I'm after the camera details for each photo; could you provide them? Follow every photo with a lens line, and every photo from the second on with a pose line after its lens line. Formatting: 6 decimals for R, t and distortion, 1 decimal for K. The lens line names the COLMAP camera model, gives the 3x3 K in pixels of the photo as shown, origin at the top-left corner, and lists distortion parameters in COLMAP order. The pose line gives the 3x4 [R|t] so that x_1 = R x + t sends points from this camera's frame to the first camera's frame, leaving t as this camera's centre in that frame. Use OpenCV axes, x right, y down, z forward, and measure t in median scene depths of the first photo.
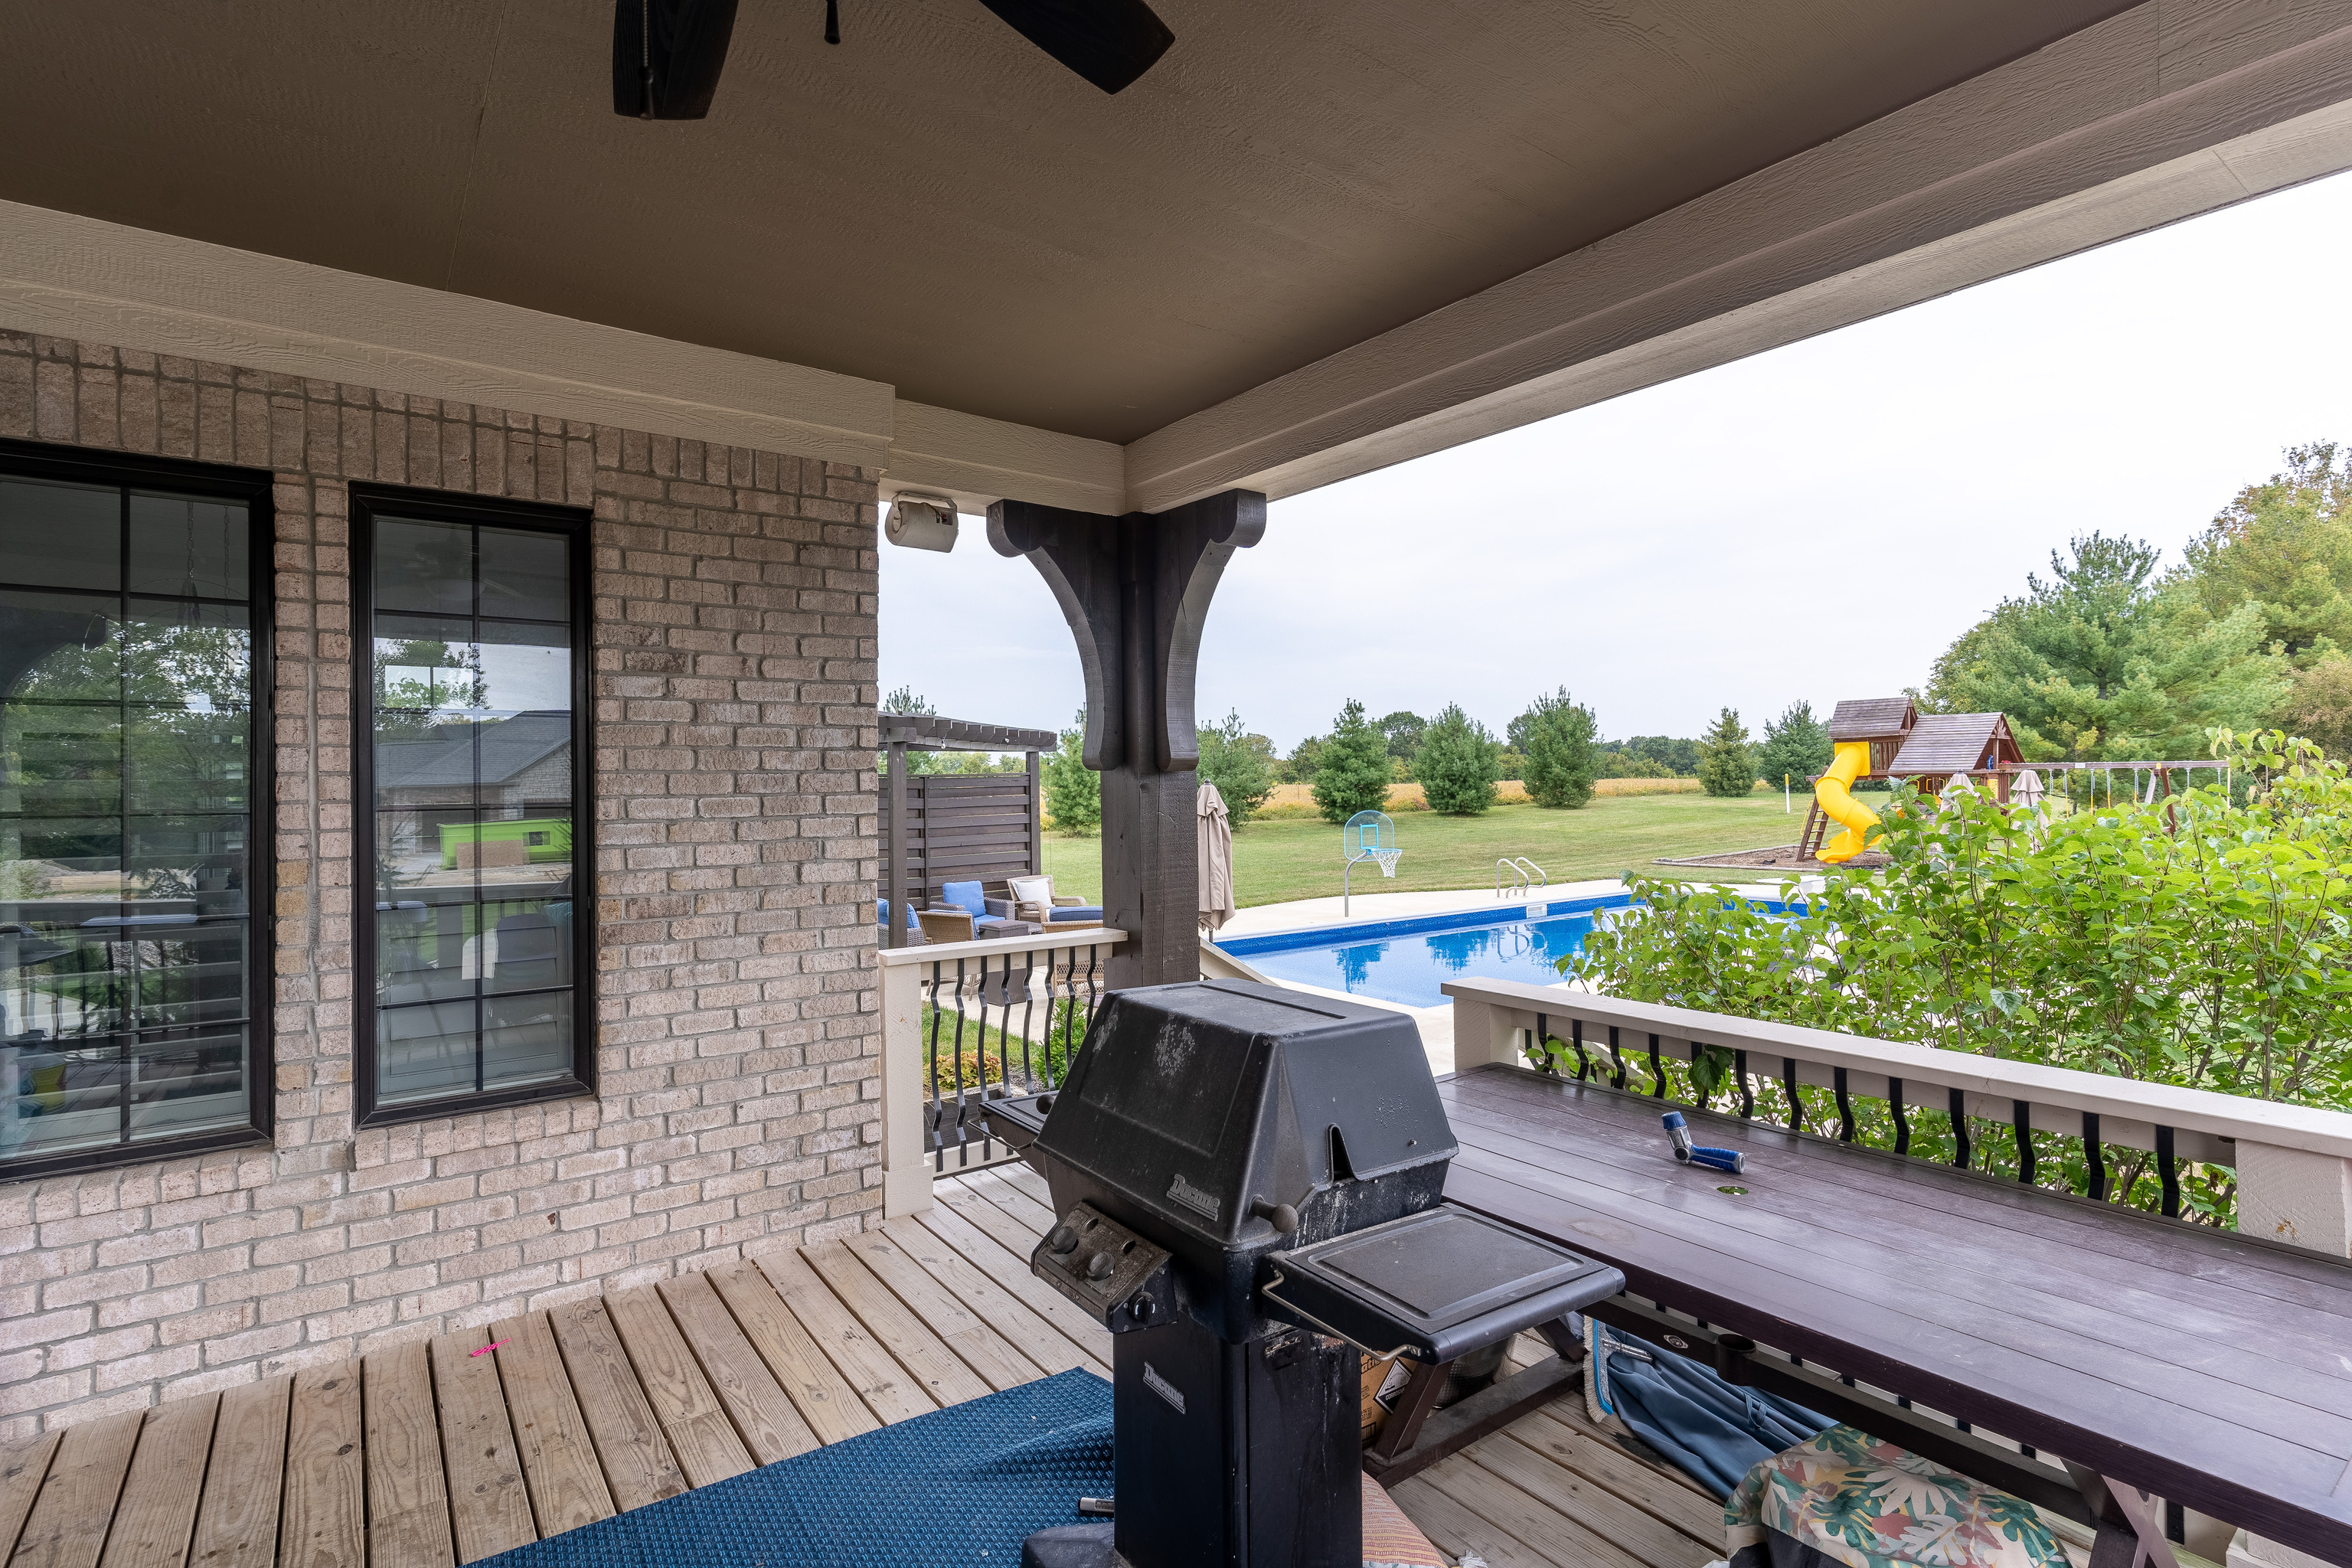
lens RADIAL K [[1108.2, 0, 1176.0], [0, 1108.2, 784.0], [0, 0, 1]] dist [0.008870, -0.000411]
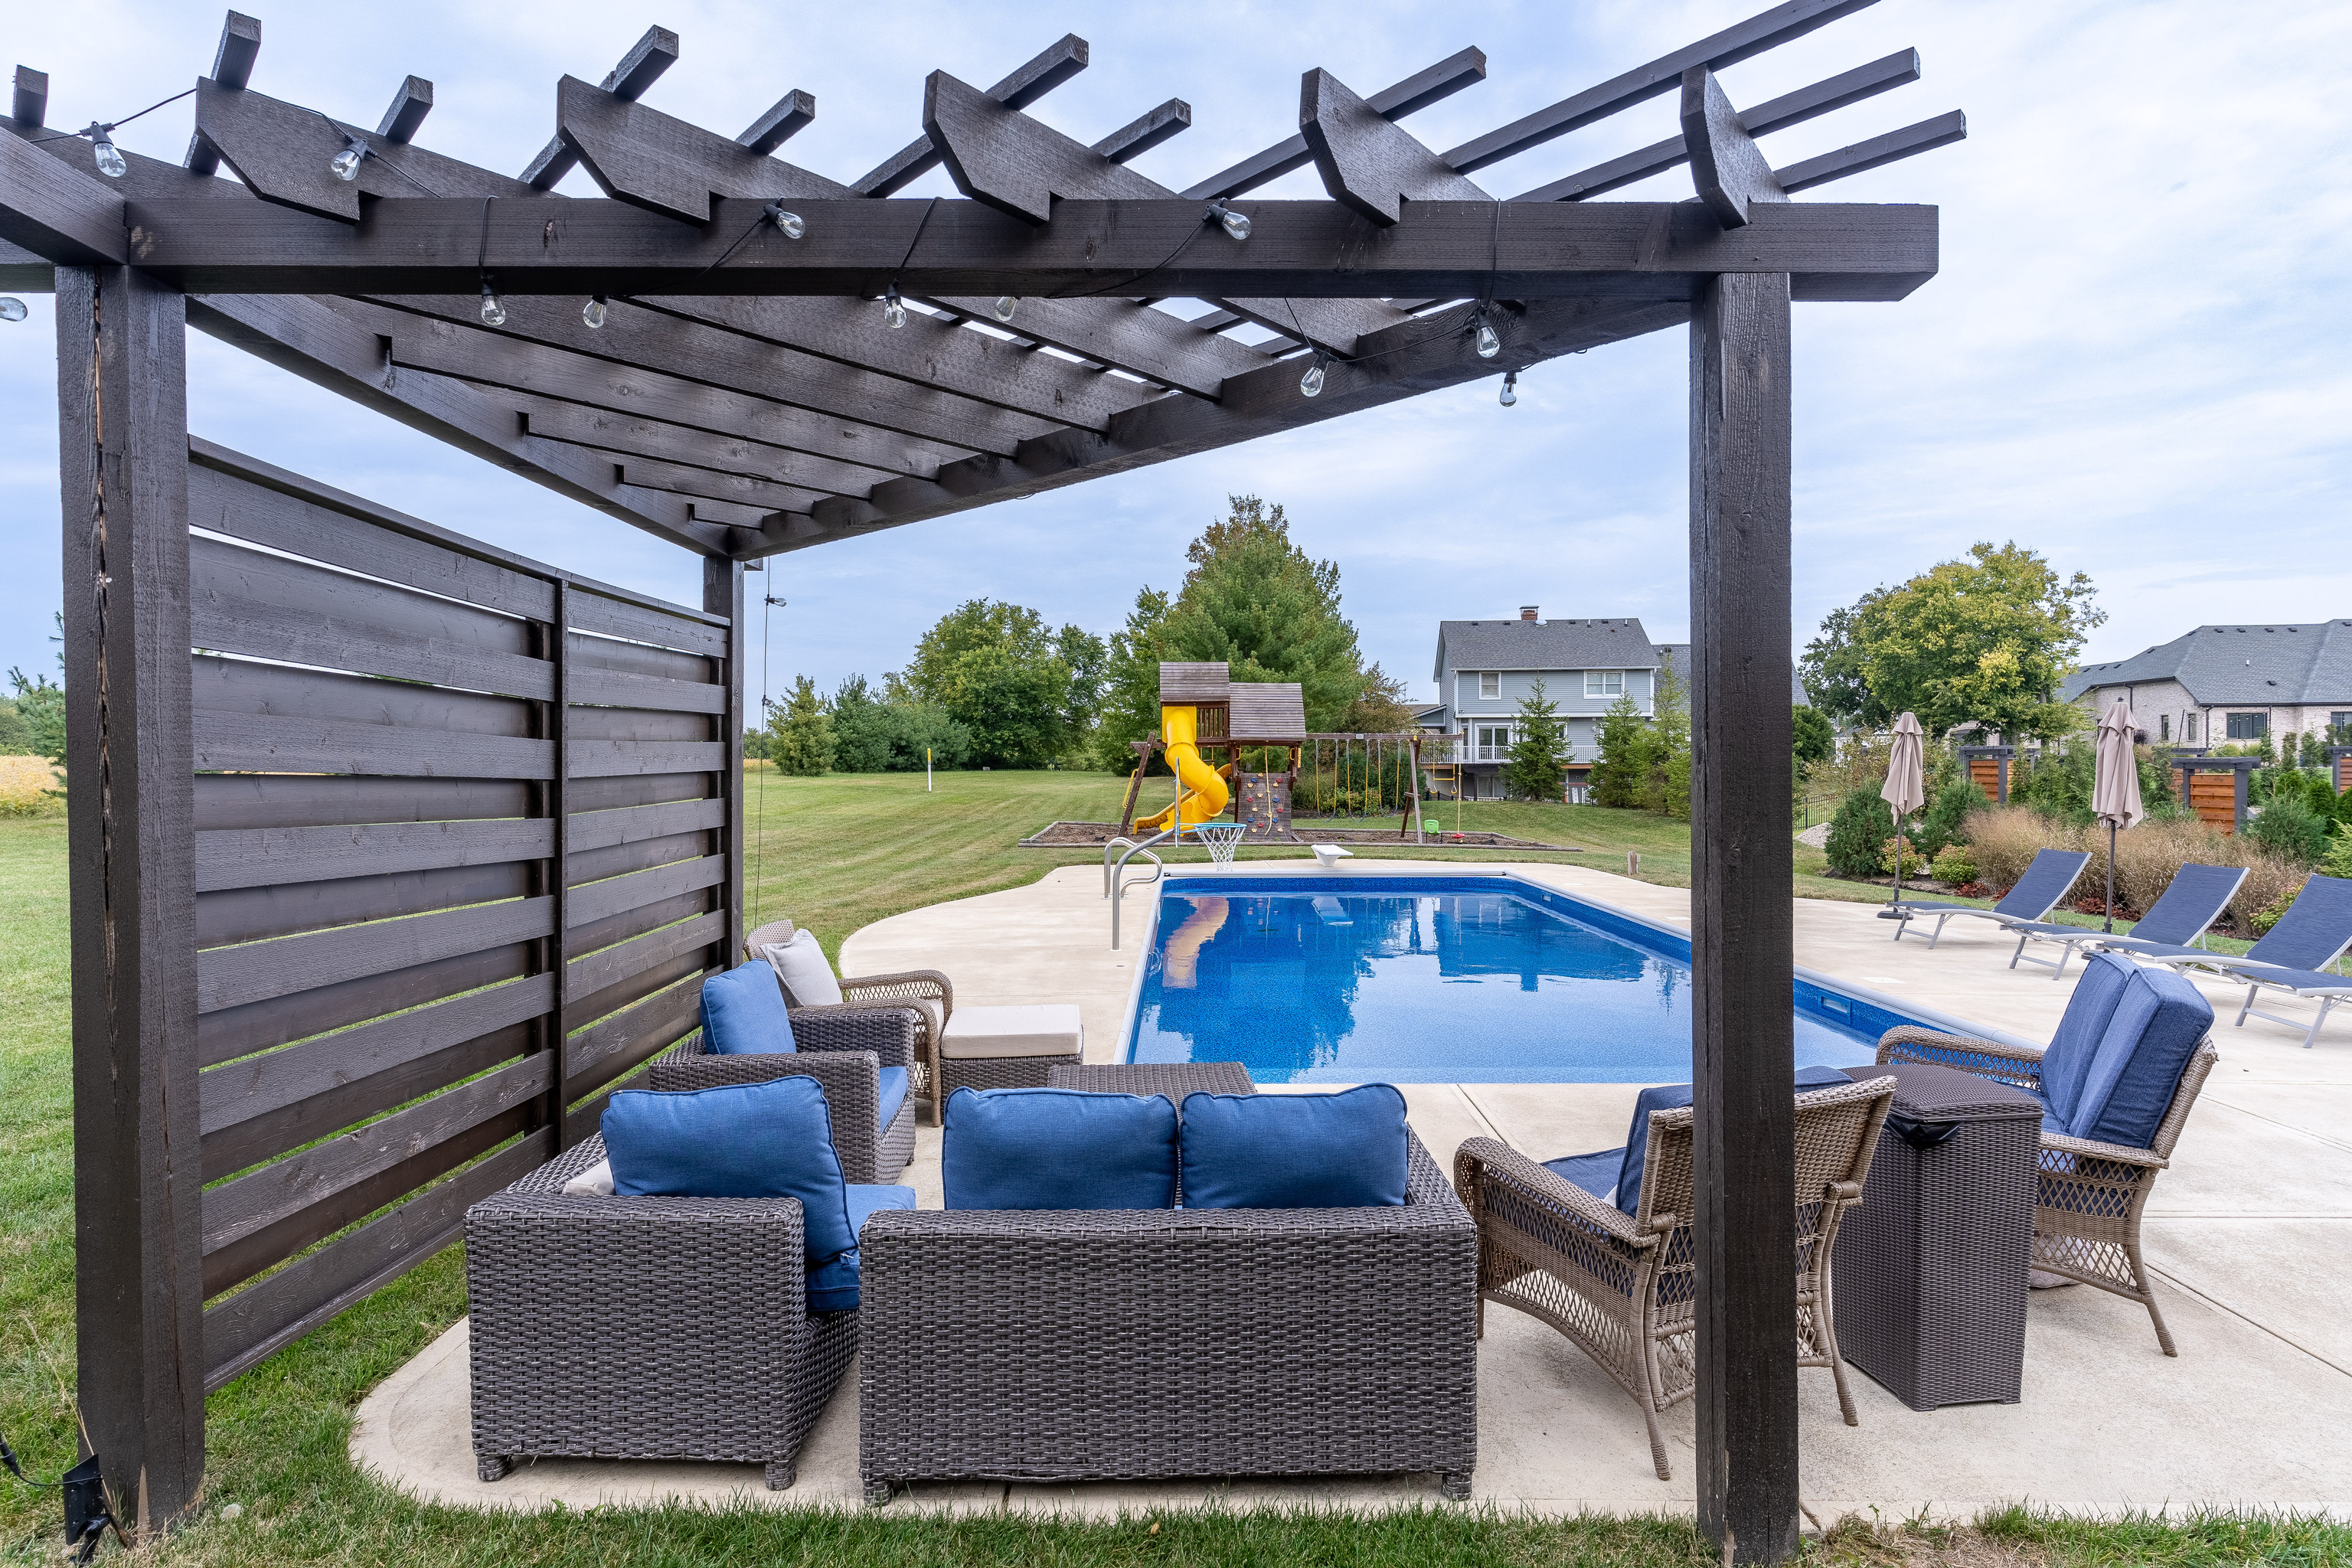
lens RADIAL K [[1199.8, 0, 1176.0], [0, 1199.8, 784.0], [0, 0, 1]] dist [-0.004484, -0.000443]
pose [[0.586416, 0.000170, 0.810010, -0.151824], [-0.007373, 0.999960, 0.005128, 0.016069], [-0.809977, -0.008980, 0.586393, 0.299571]]
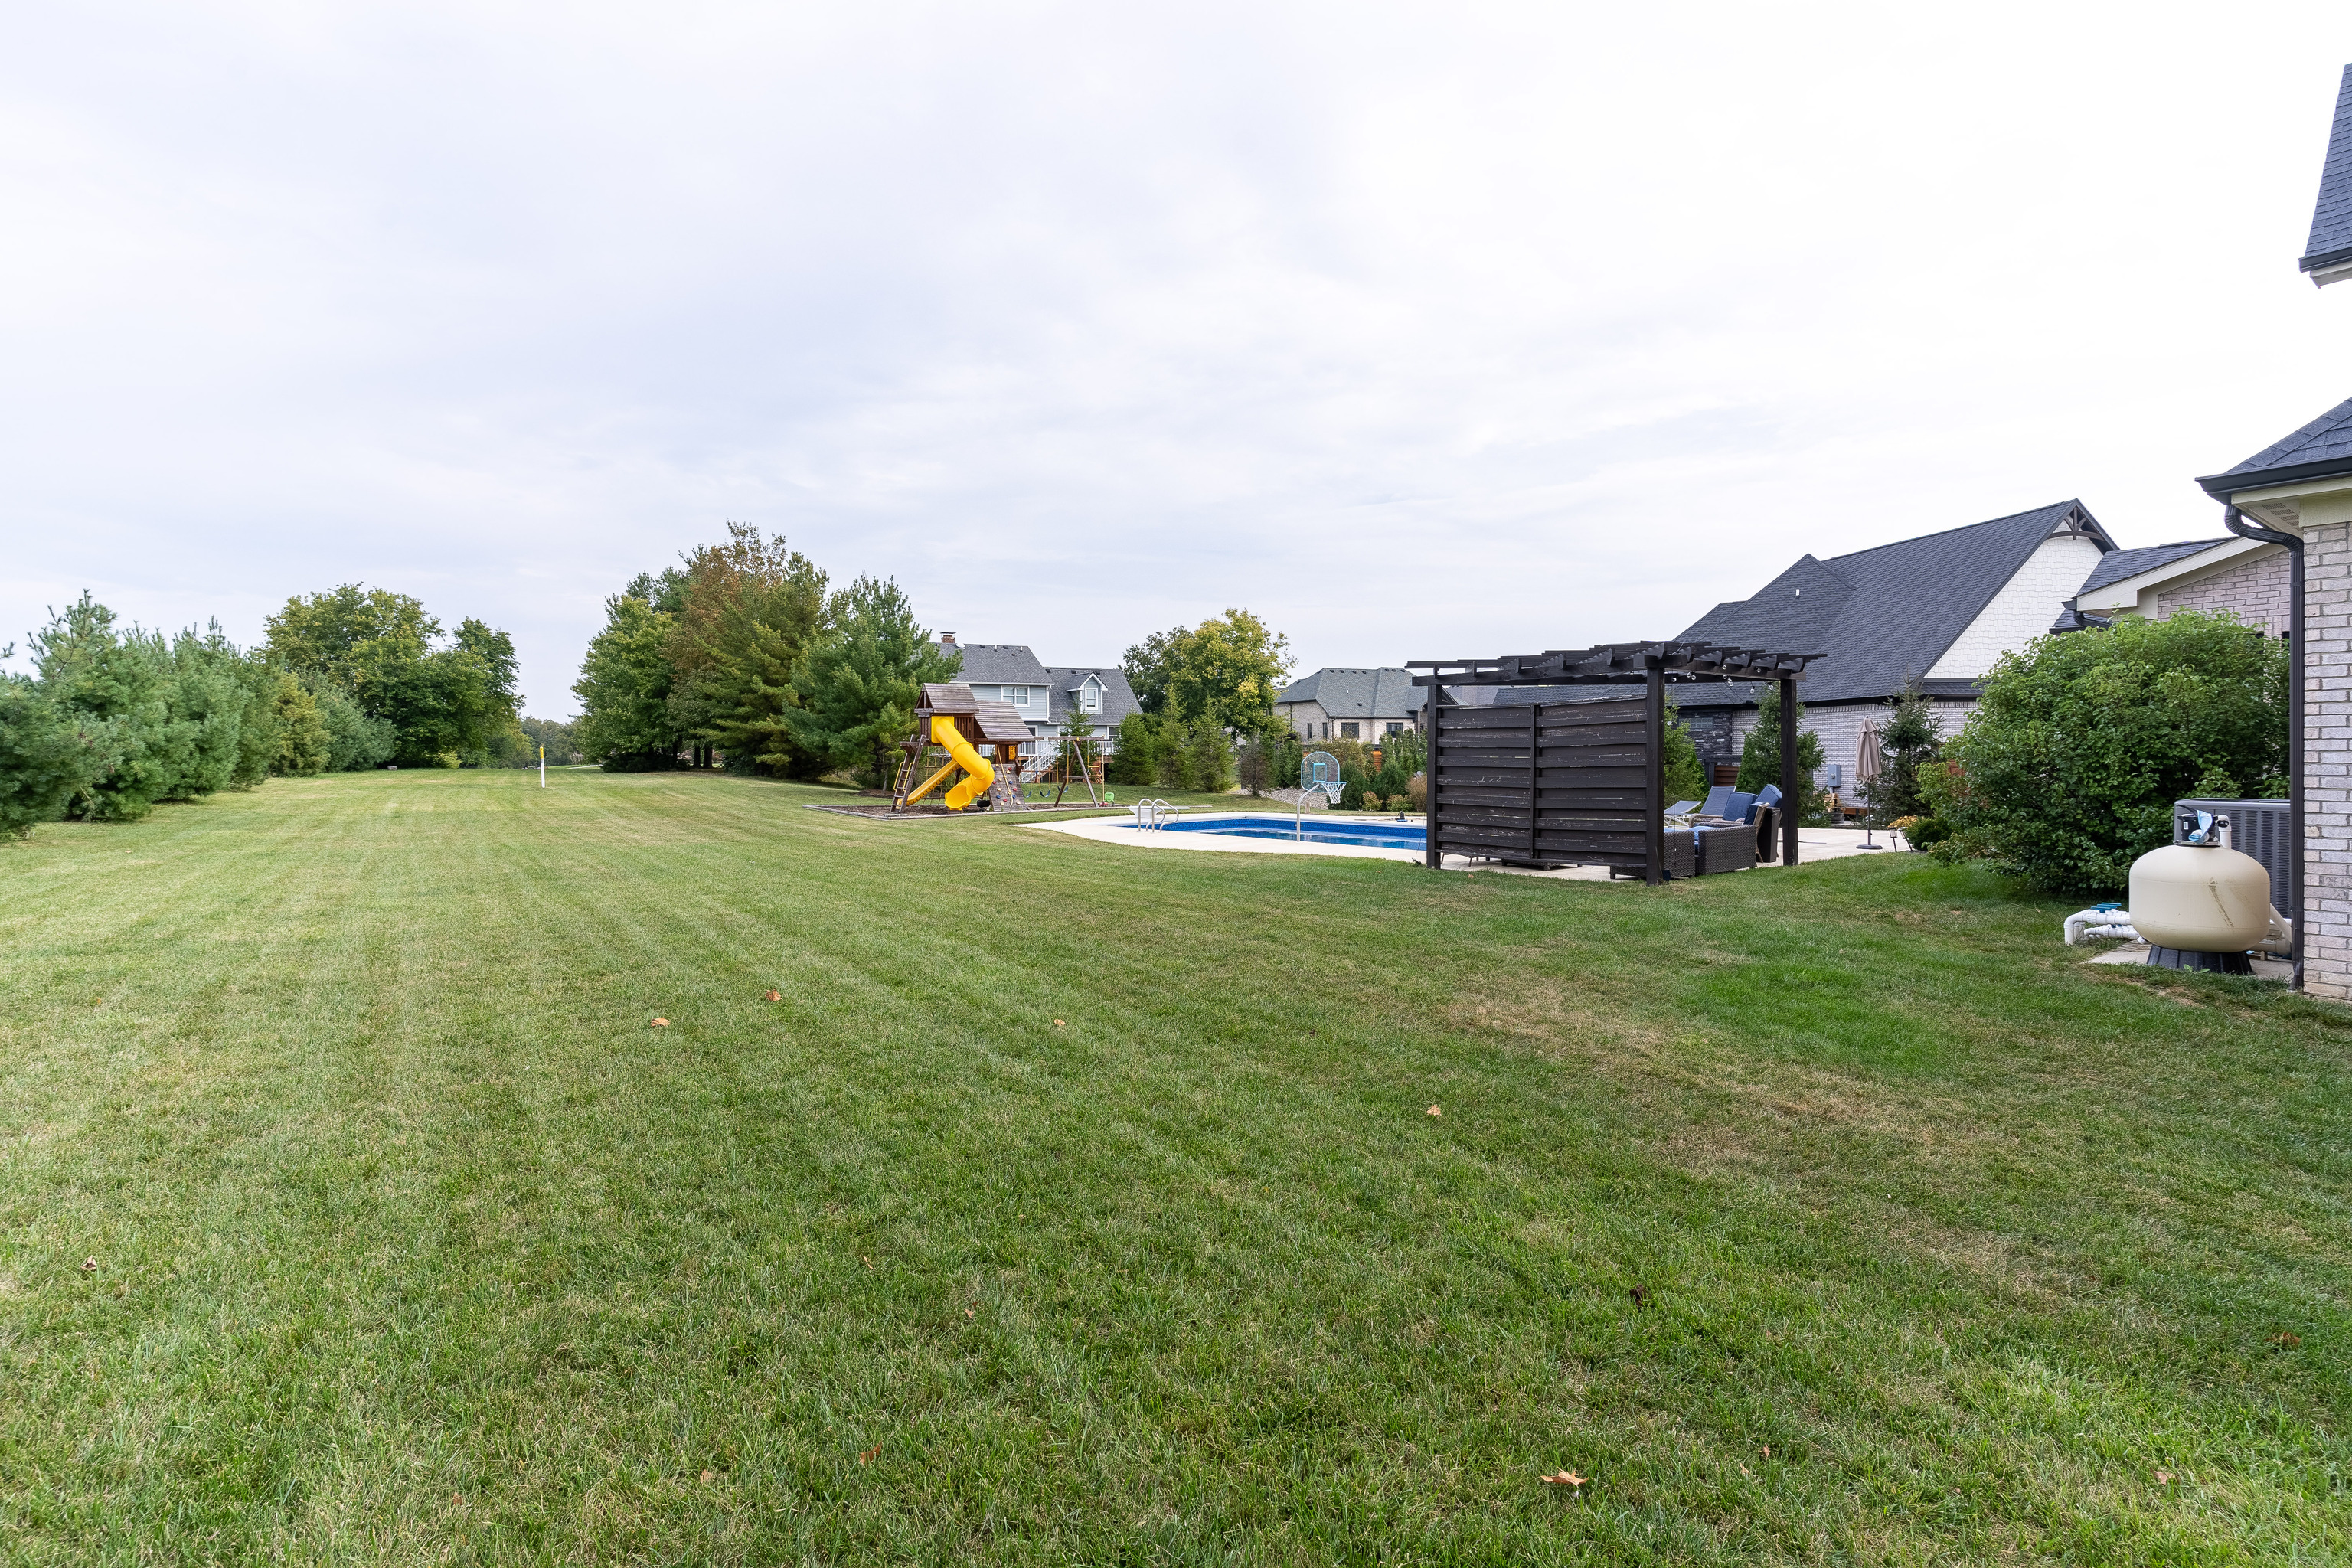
lens RADIAL K [[1112.4, 0, 1174.5], [0, 1112.4, 780.3], [0, 0, 1]] dist [0.000627, -0.000609]
pose [[-0.020903, -0.008710, 0.999744, -0.496786], [0.009889, 0.999911, 0.008918, 0.020339], [-0.999733, 0.010073, -0.020815, 0.547622]]
